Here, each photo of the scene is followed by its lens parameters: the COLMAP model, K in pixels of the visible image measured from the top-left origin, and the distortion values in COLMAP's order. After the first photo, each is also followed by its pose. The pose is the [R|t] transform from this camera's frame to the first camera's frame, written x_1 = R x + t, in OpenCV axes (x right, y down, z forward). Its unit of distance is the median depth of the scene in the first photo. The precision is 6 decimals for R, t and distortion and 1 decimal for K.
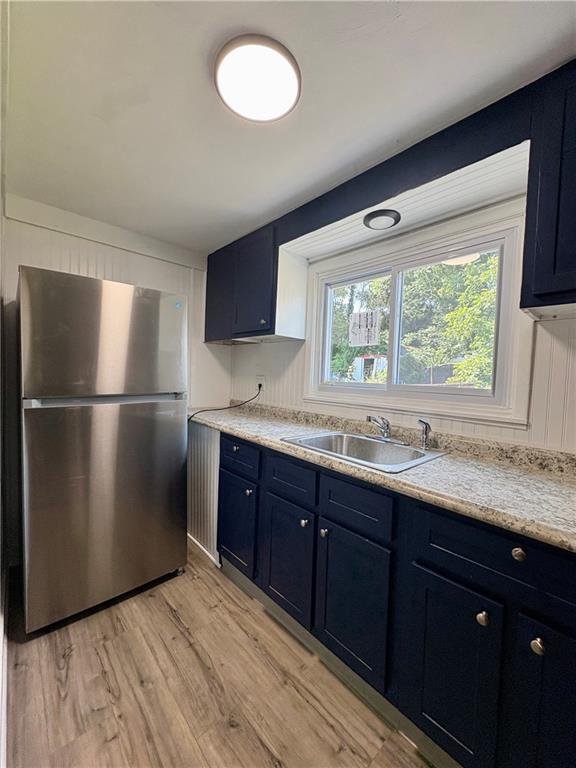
lens RADIAL K [[308.5, 0, 283.5], [0, 308.5, 383.0], [0, 0, 1]] dist [0.003843, 0.000309]
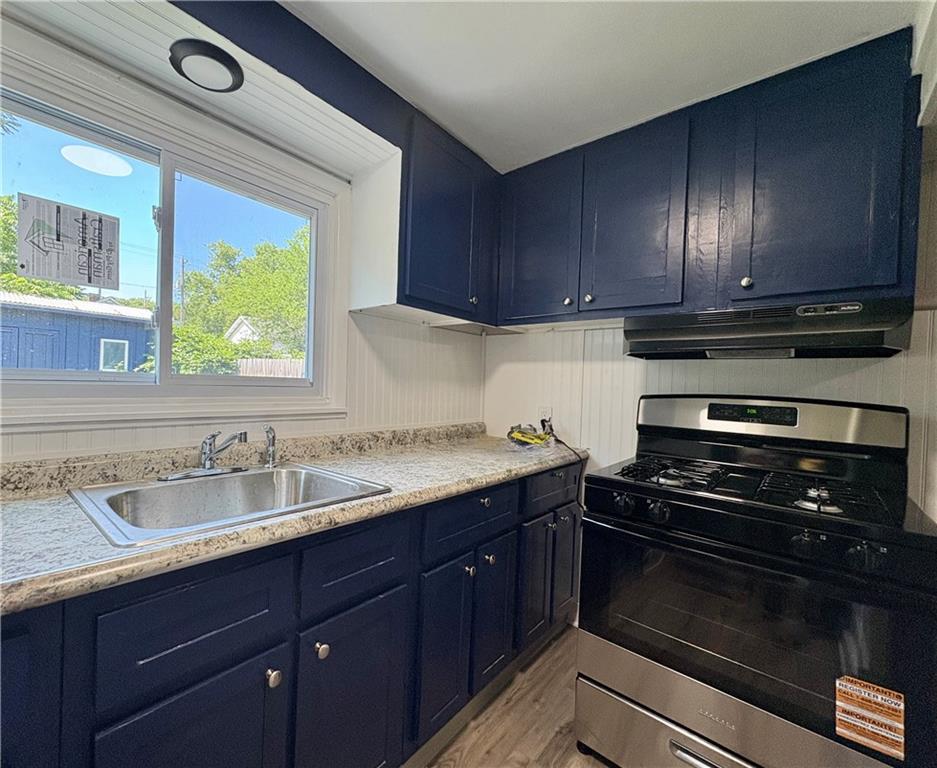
lens RADIAL K [[415.0, 0, 463.9], [0, 415.0, 383.1], [0, 0, 1]] dist [0.005706, 0.000121]
pose [[-0.123972, -0.051226, 0.990963, -0.625357], [-0.009686, 0.998681, 0.050414, -0.031153], [-0.992238, -0.003348, -0.124305, 0.851927]]
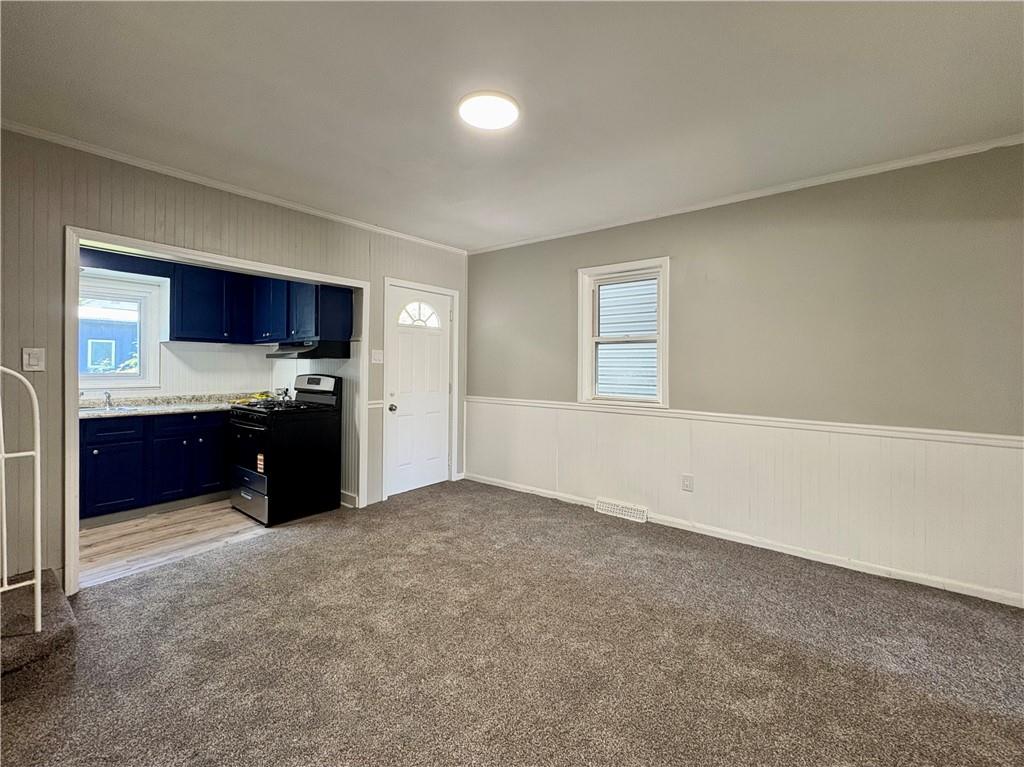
lens RADIAL K [[411.3, 0, 506.0], [0, 411.3, 366.9], [0, 0, 1]] dist [0.003843, 0.000309]
pose [[-0.176298, -0.046891, 0.983219, -2.825816], [0.017918, 0.998546, 0.050835, -0.127295], [-0.984174, 0.026579, -0.175202, -1.042118]]
